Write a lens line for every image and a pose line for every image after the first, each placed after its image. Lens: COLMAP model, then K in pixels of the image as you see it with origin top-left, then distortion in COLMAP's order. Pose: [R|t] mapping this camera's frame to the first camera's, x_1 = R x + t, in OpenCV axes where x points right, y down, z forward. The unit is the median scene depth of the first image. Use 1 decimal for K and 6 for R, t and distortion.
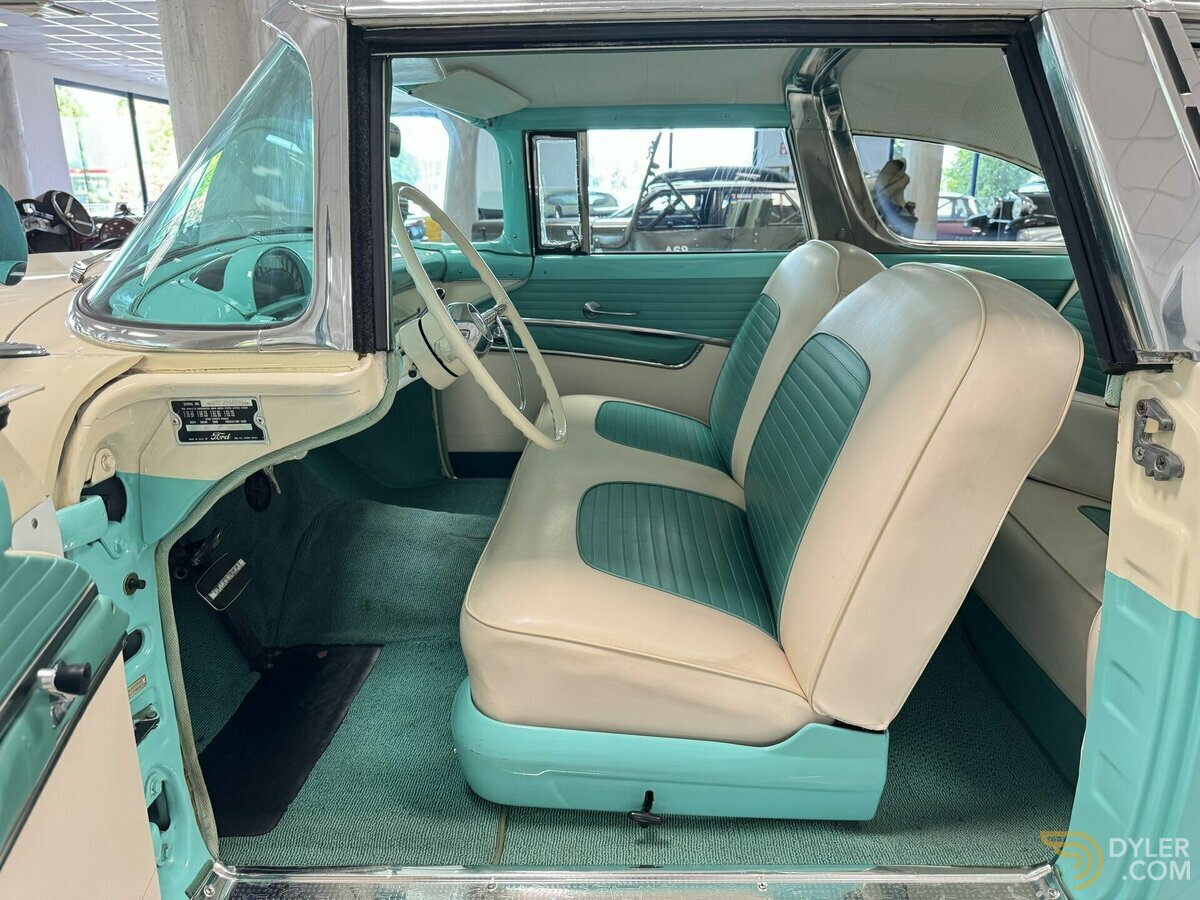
lens RADIAL K [[850.5, 0, 602.3], [0, 850.5, 453.4], [0, 0, 1]] dist [0.030863, -0.035547]
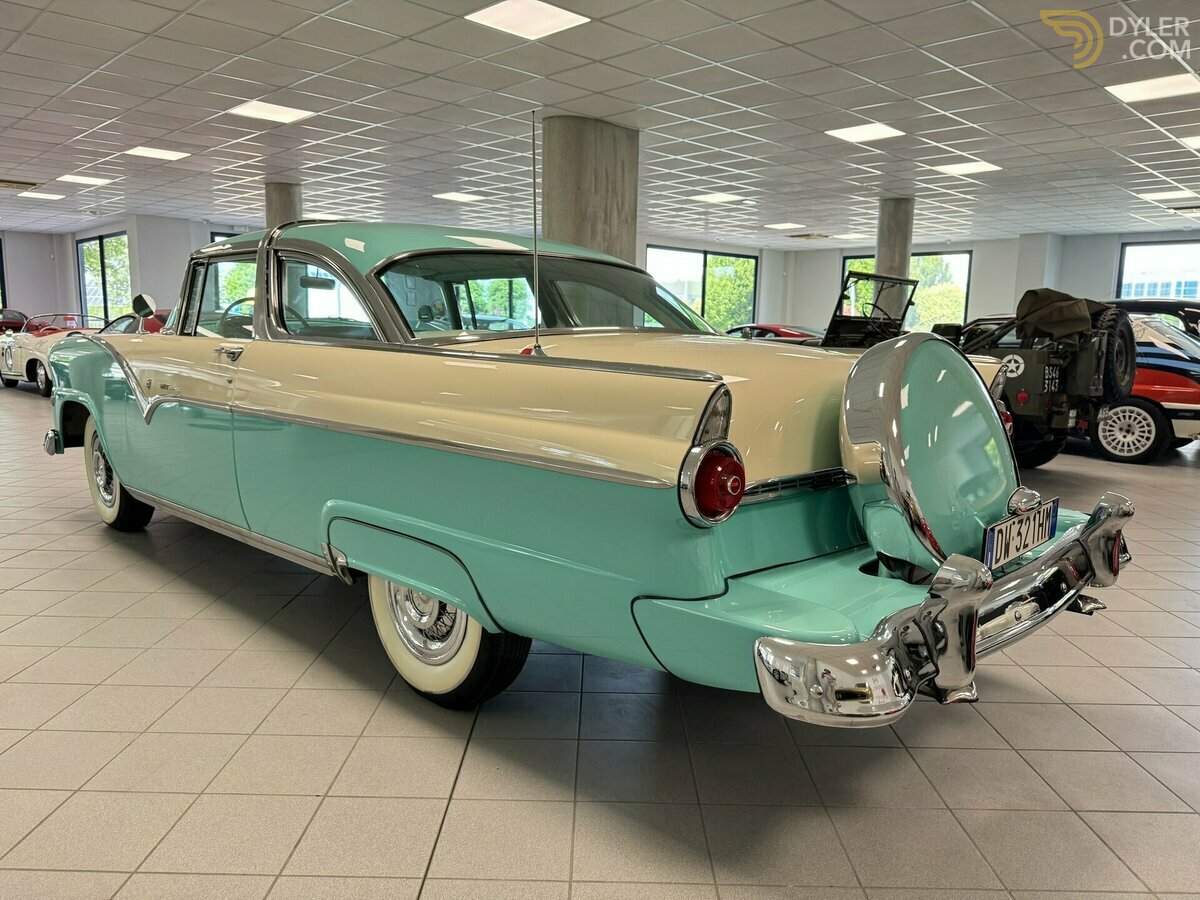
lens RADIAL K [[850.5, 0, 602.3], [0, 850.5, 453.4], [0, 0, 1]] dist [0.030863, -0.035547]
pose [[0.732180, 0.115034, -0.671327, 3.040934], [-0.214412, 0.974451, -0.066872, 0.195564], [0.646483, 0.192903, 0.738138, -0.451880]]
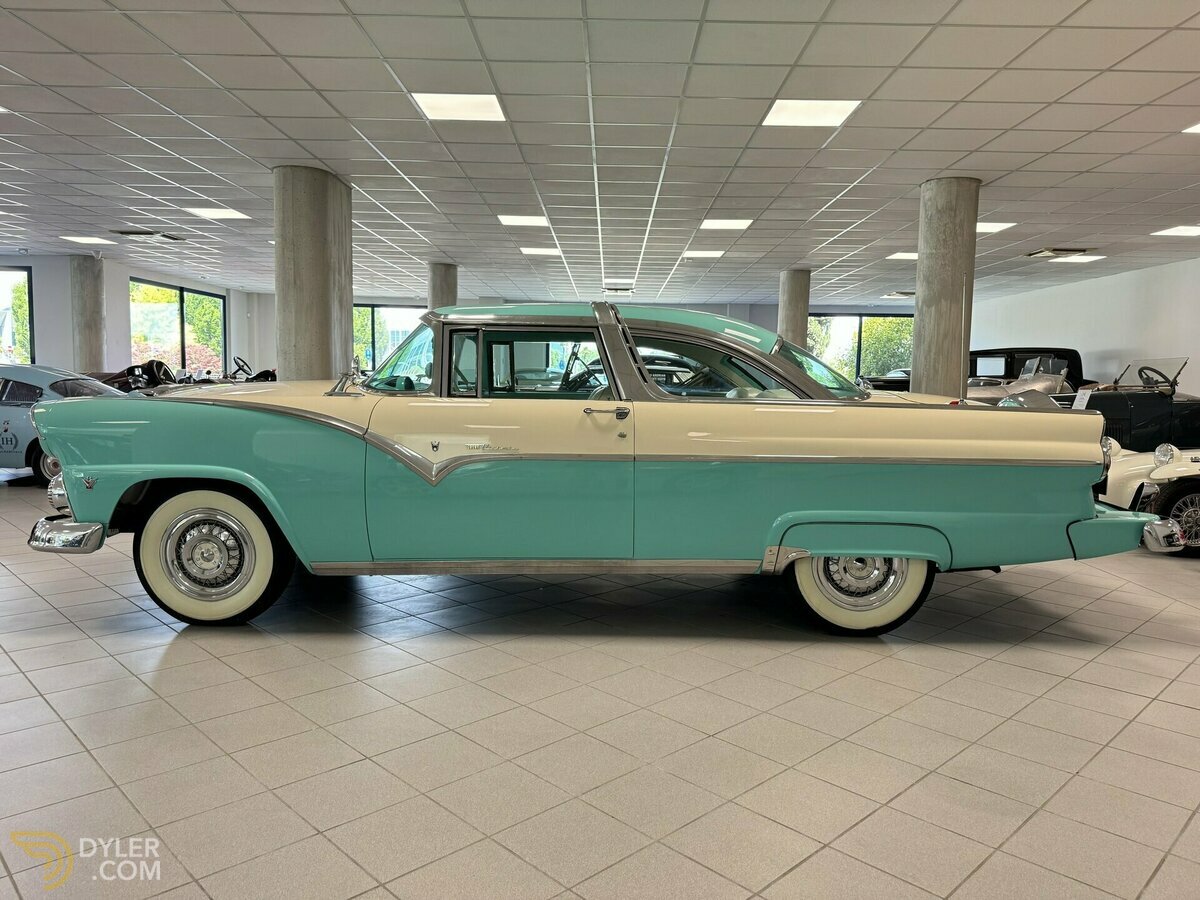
lens RADIAL K [[850.5, 0, 602.3], [0, 850.5, 453.4], [0, 0, 1]] dist [0.030863, -0.035547]
pose [[0.999056, 0.020118, 0.038514, 0.249949], [-0.011865, 0.978979, -0.203615, 0.738470], [-0.041801, 0.202966, 0.978293, -2.294005]]
